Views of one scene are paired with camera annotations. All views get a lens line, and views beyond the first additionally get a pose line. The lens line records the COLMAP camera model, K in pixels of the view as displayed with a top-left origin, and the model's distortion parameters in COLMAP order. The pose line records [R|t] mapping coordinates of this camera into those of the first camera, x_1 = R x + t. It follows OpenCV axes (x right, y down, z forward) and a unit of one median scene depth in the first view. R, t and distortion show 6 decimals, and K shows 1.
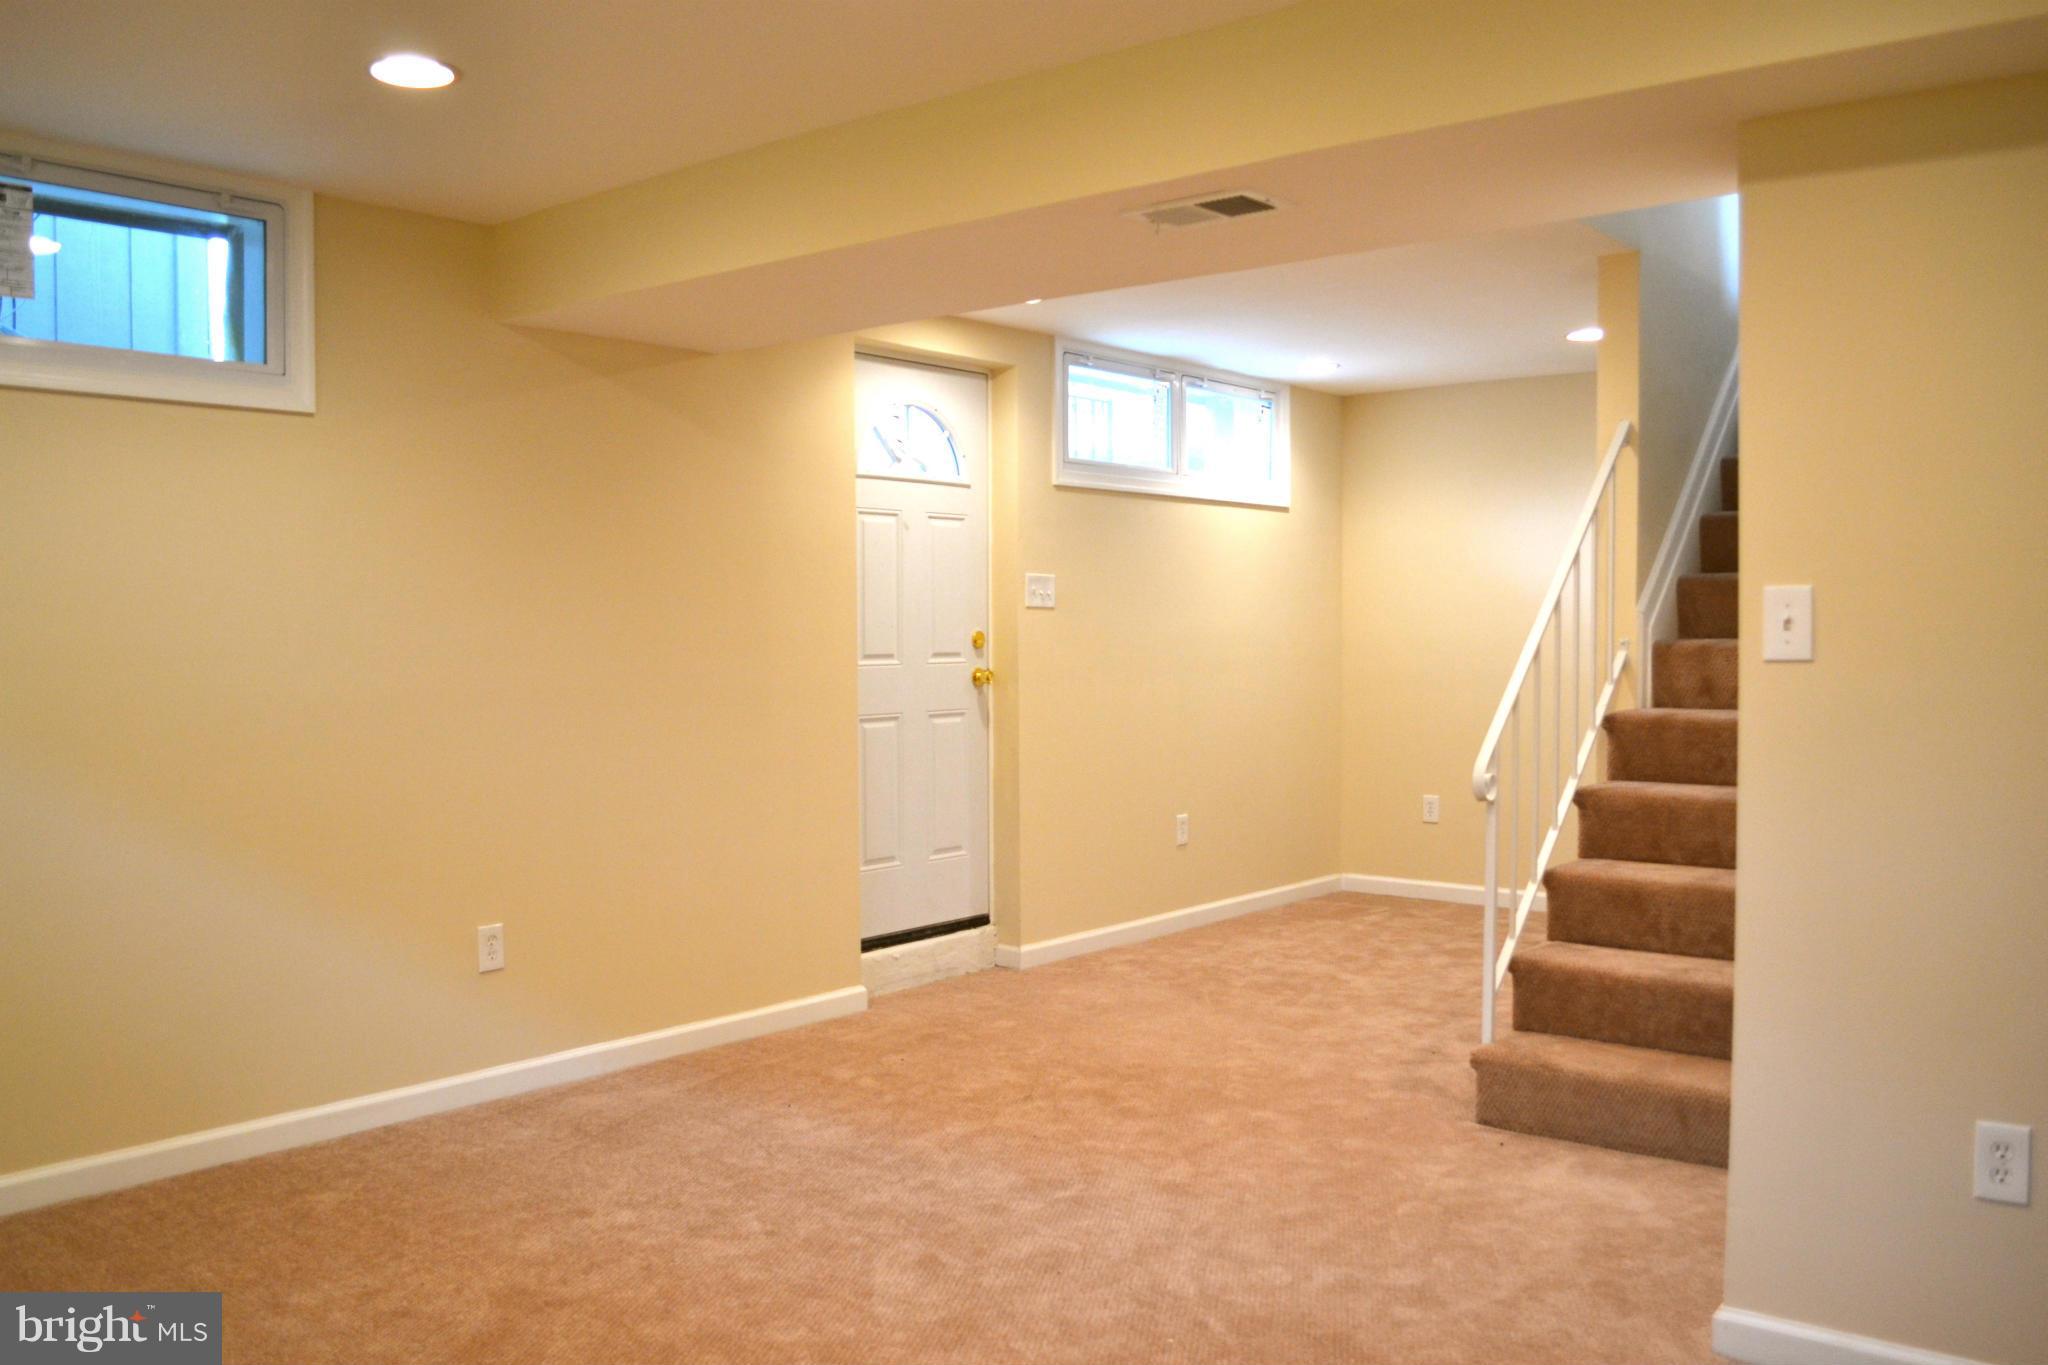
lens RADIAL K [[1721.6, 0, 1024.0], [0, 1721.6, 682.5], [0, 0, 1]] dist [-0.079356, 0.002941]
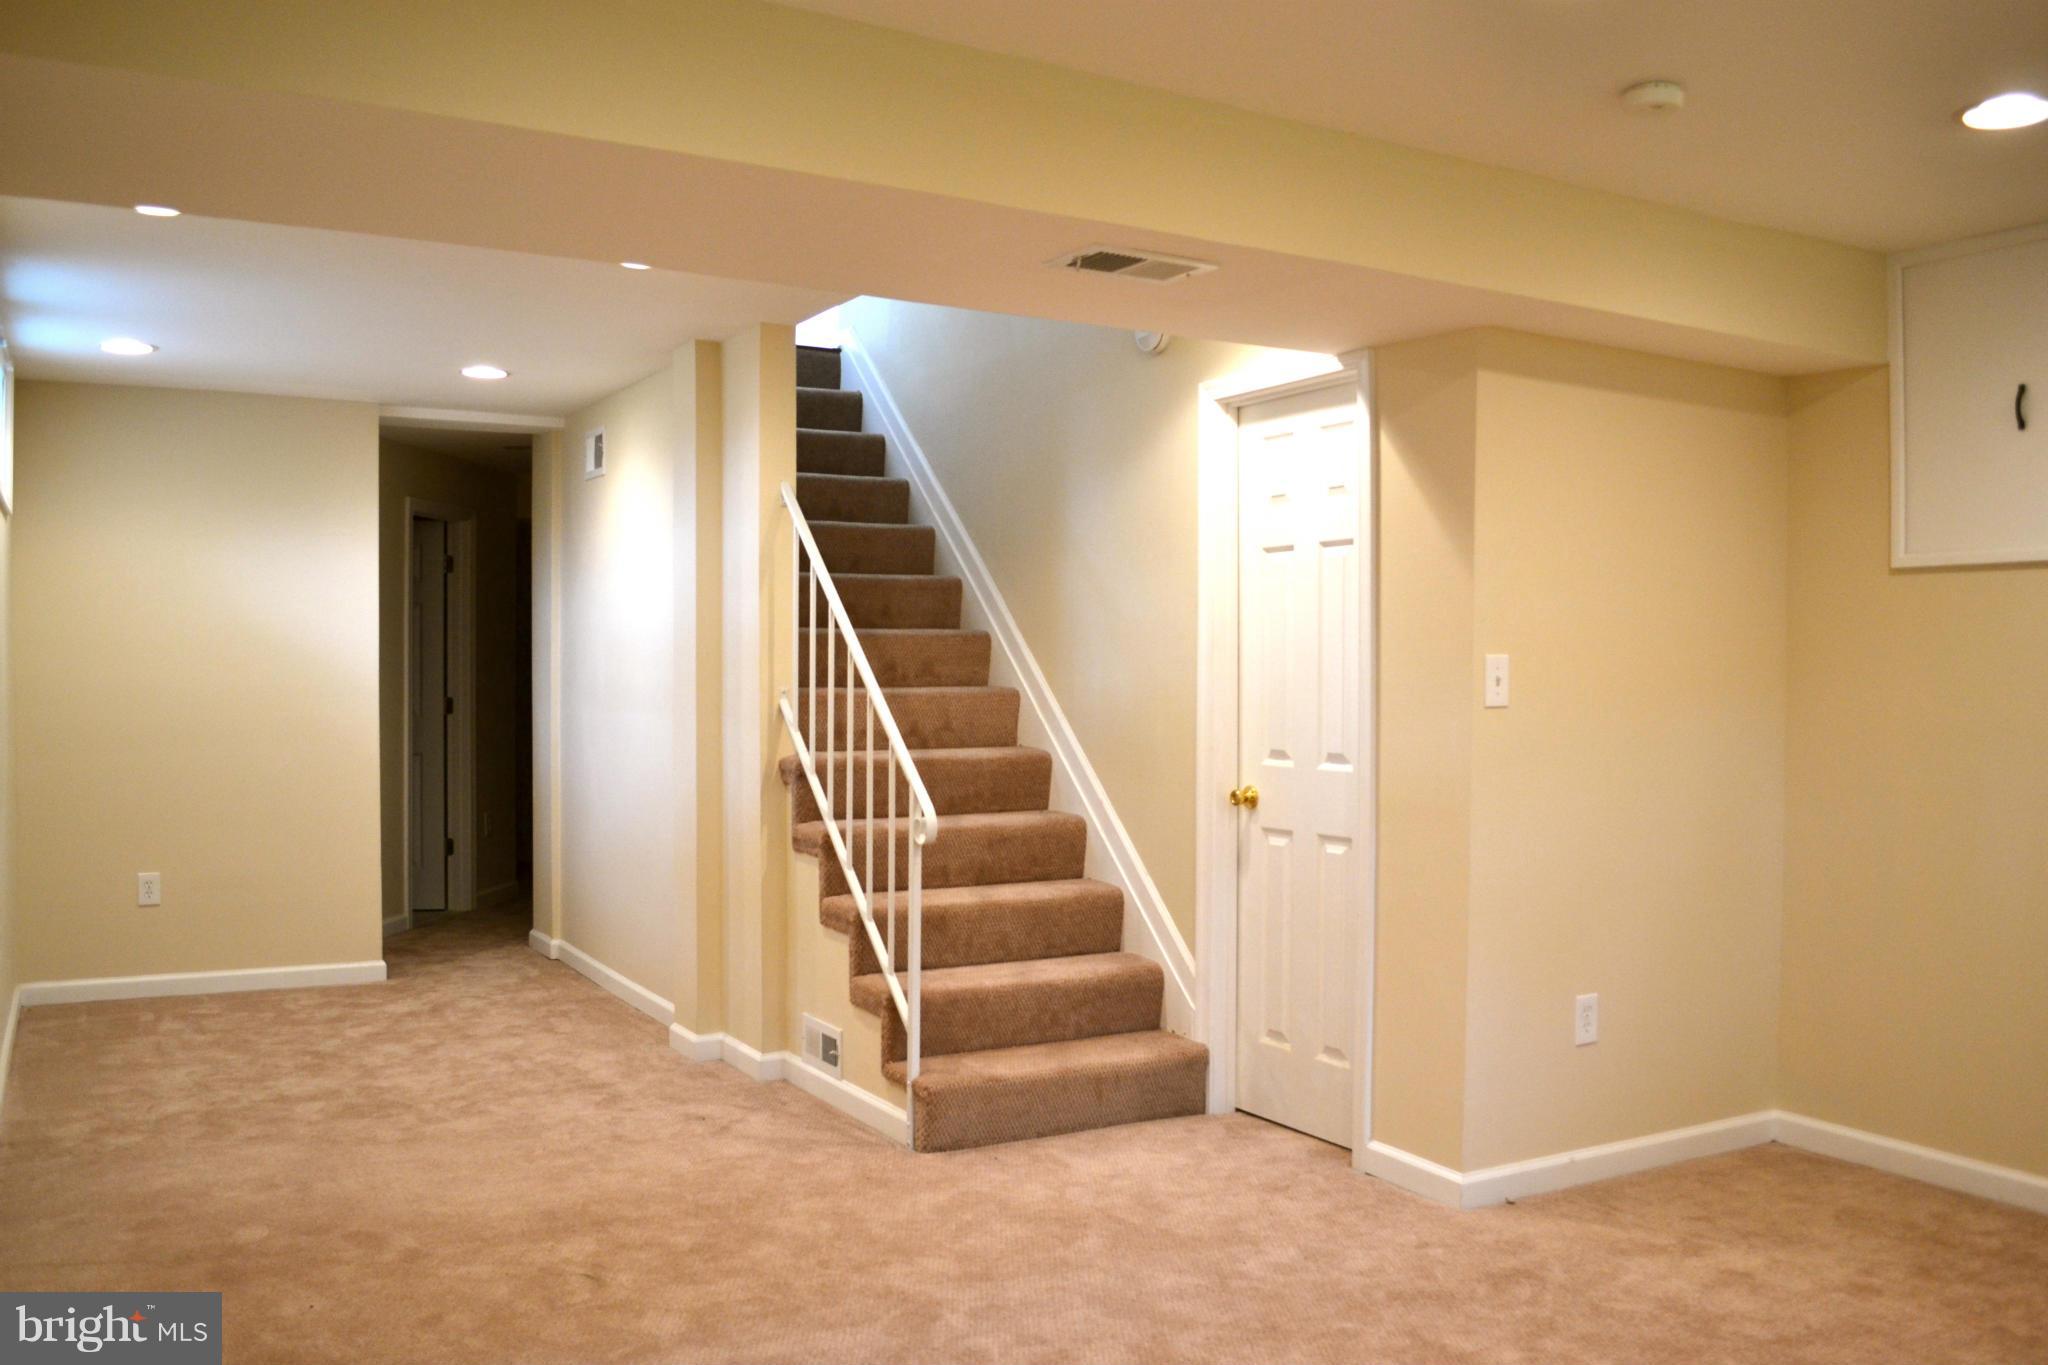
lens RADIAL K [[1685.1, 0, 1024.0], [0, 1685.1, 682.5], [0, 0, 1]] dist [-0.071669, -0.005875]
pose [[0.353125, 0.001296, 0.935575, -0.655716], [0.022087, 0.999709, -0.009721, -0.018129], [-0.935316, 0.024097, 0.352993, 0.557151]]
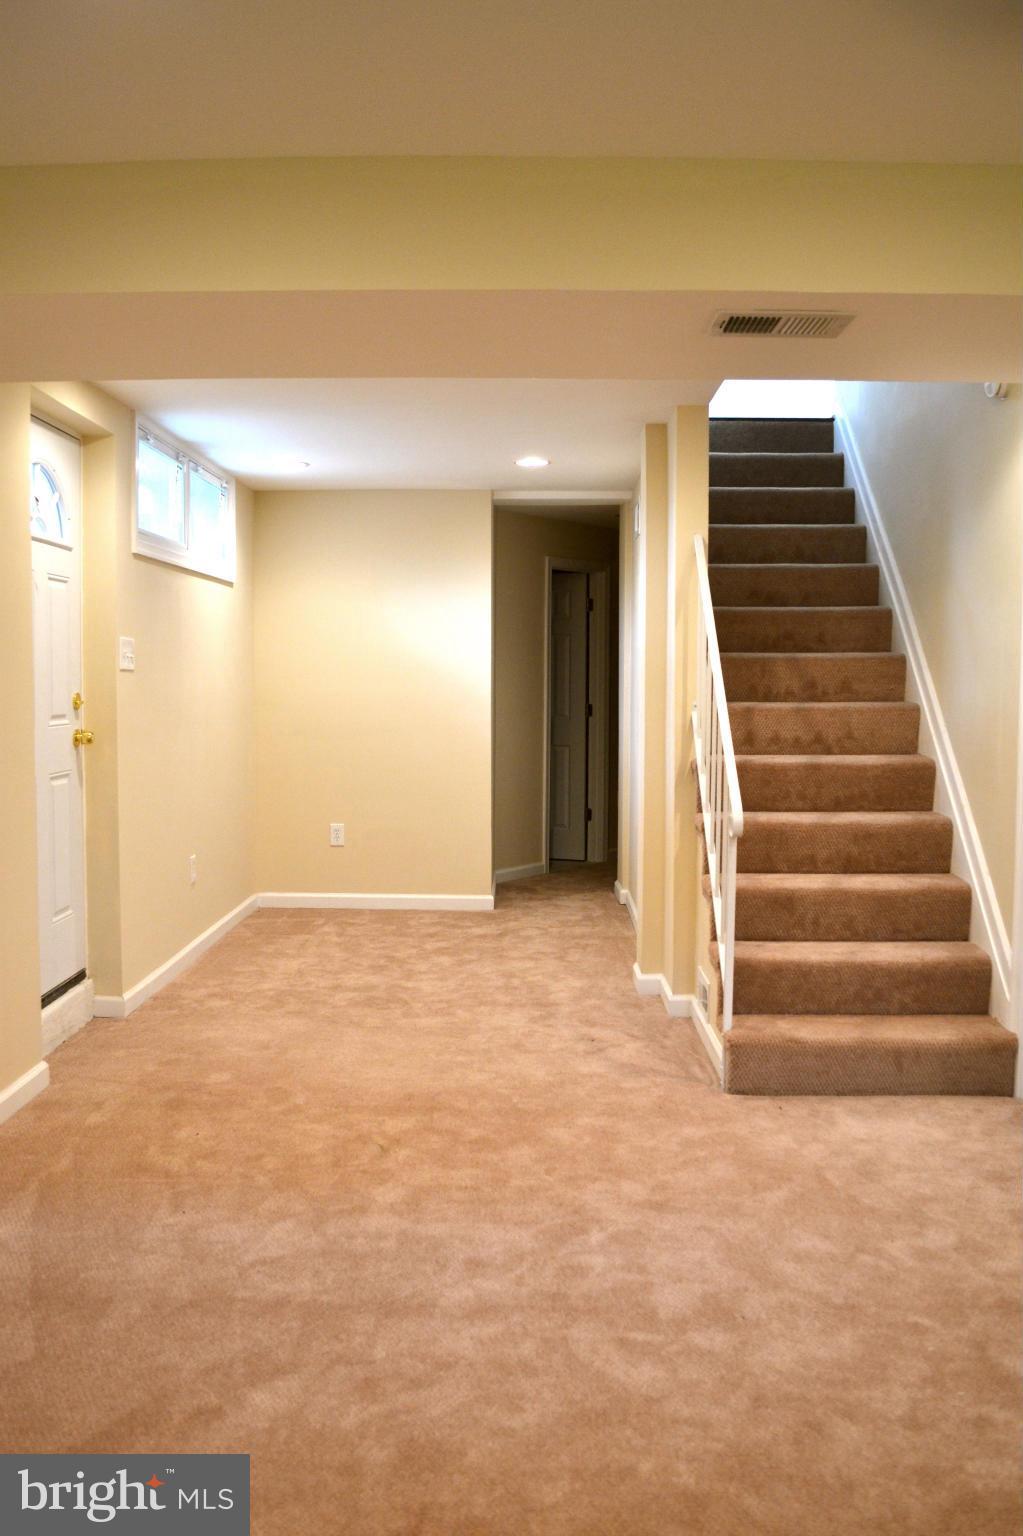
lens RADIAL K [[1291.2, 0, 514.6], [0, 1291.2, 745.6], [0, 0, 1]] dist [-0.079356, 0.002941]
pose [[0.781664, -0.023734, 0.623248, -0.425820], [0.010188, 0.999628, 0.025290, -0.021844], [-0.623616, -0.013419, 0.781615, 0.356034]]
